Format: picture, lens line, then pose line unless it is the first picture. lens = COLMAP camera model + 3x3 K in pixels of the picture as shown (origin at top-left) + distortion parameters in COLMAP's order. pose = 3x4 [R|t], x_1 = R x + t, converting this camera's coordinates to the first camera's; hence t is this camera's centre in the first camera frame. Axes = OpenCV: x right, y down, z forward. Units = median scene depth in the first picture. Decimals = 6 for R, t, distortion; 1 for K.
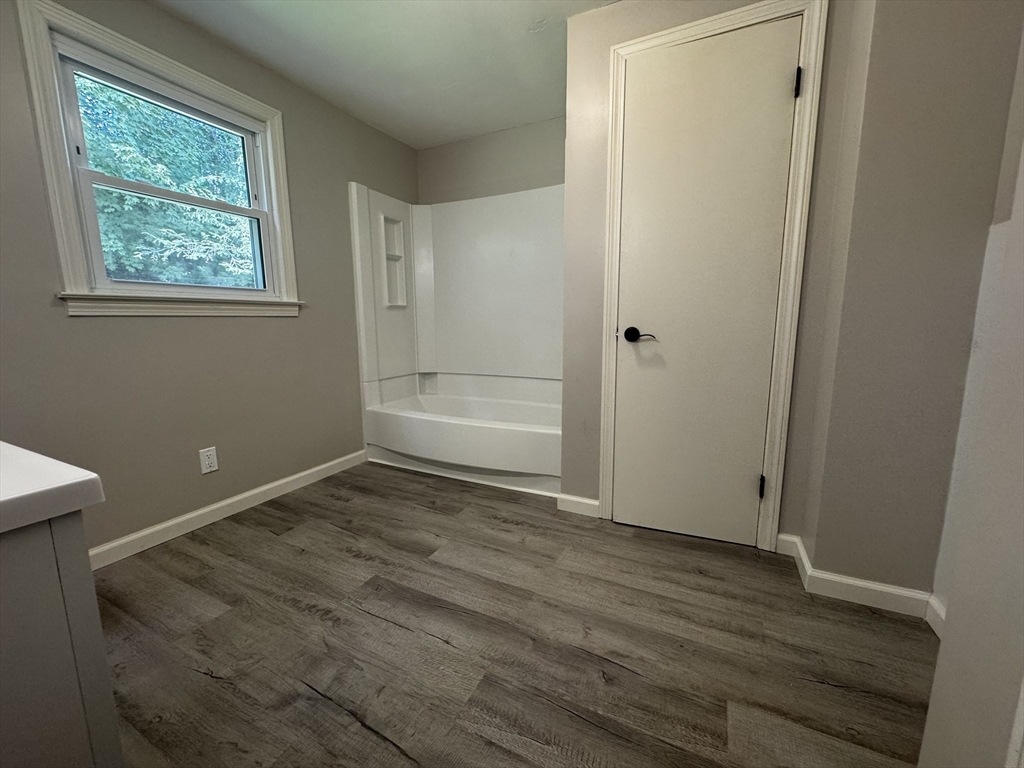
lens RADIAL K [[408.7, 0, 510.8], [0, 408.7, 383.3], [0, 0, 1]] dist [-0.001525, -0.000043]
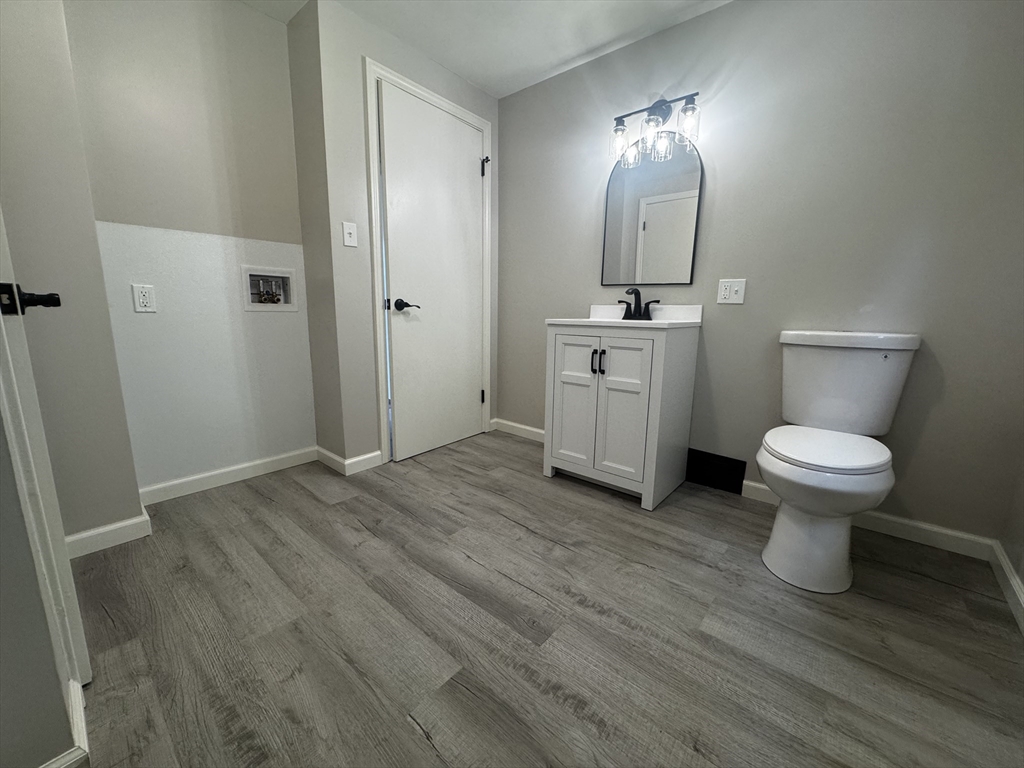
lens RADIAL K [[408.7, 0, 510.9], [0, 408.7, 385.6], [0, 0, 1]] dist [-0.001525, -0.000043]
pose [[-0.967722, -0.052618, 0.246465, -0.479851], [0.031098, 0.945555, 0.323972, -0.204259], [-0.250093, 0.321180, -0.913399, 1.672819]]
